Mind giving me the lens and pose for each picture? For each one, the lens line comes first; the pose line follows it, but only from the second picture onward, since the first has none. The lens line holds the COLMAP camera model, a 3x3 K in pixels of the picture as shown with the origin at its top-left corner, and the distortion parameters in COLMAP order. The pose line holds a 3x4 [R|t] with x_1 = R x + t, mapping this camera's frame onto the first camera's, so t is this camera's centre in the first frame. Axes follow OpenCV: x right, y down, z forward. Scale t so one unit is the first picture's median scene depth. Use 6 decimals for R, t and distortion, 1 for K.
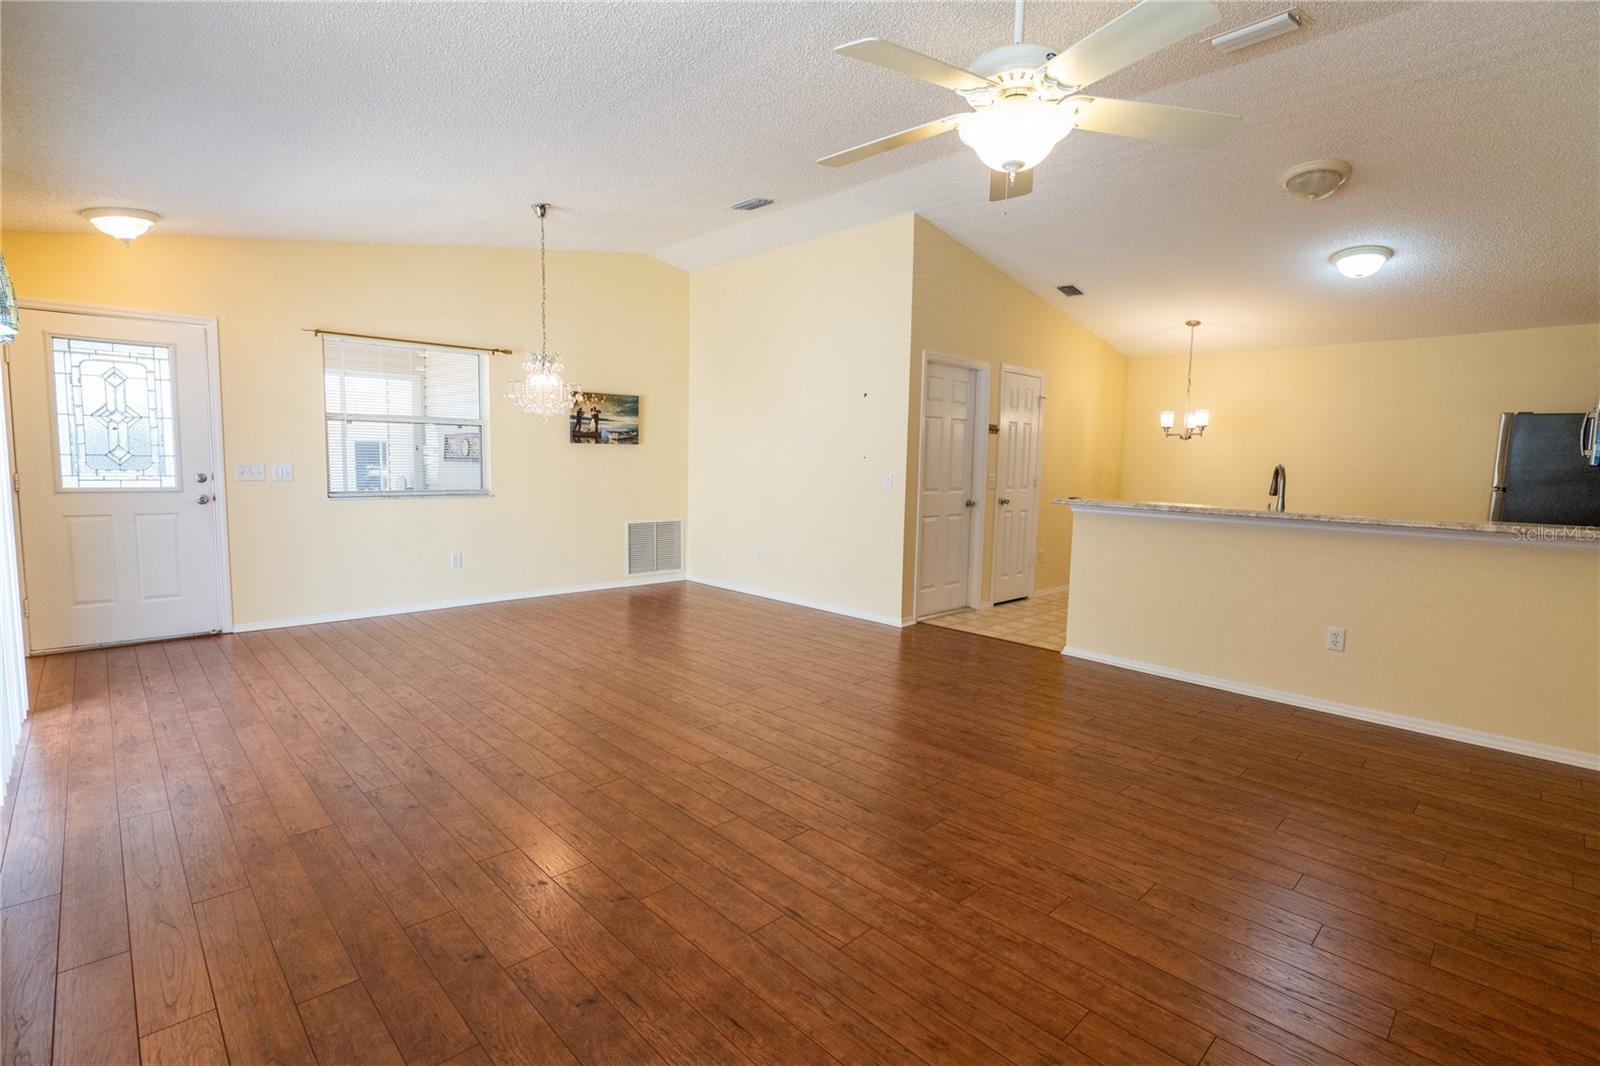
lens RADIAL K [[717.0, 0, 800.0], [0, 717.0, 533.0], [0, 0, 1]] dist [-0.013618, -0.000003]
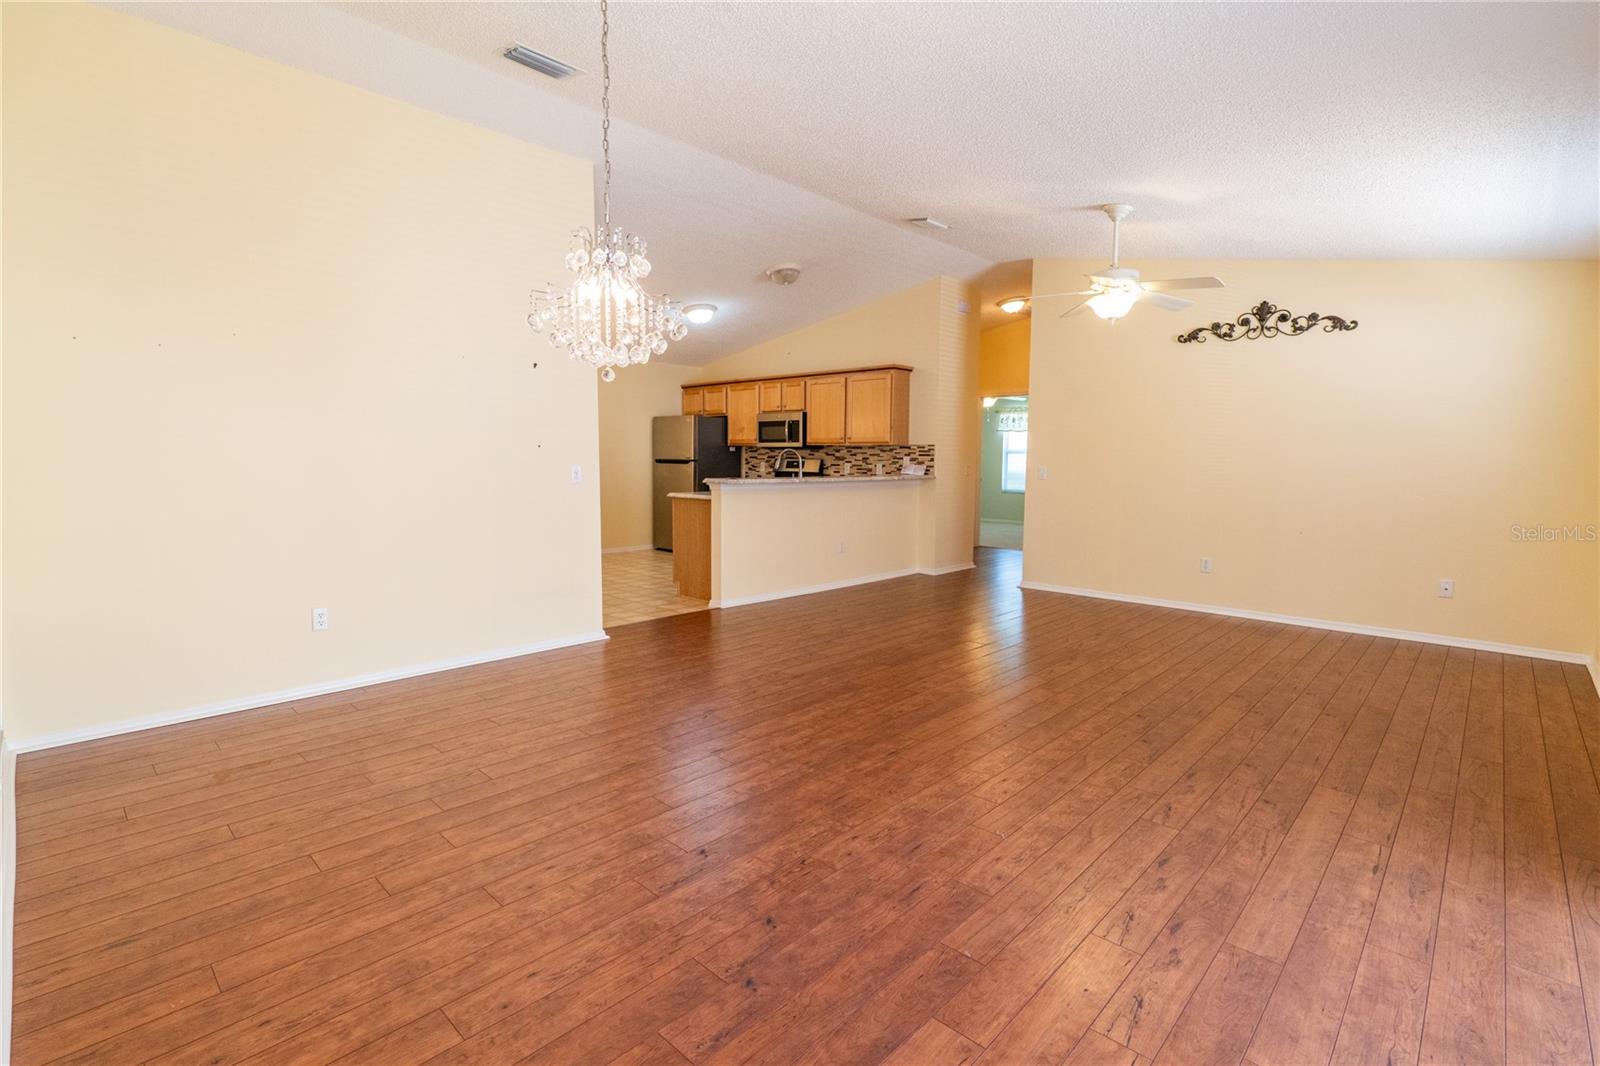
lens RADIAL K [[741.1, 0, 800.0], [0, 741.1, 533.0], [0, 0, 1]] dist [-0.015378, 0.000427]
pose [[-0.024601, -0.122799, 0.992127, -1.324965], [0.092707, 0.987870, 0.124571, -0.152672], [-0.995389, 0.095042, -0.012918, 1.366942]]
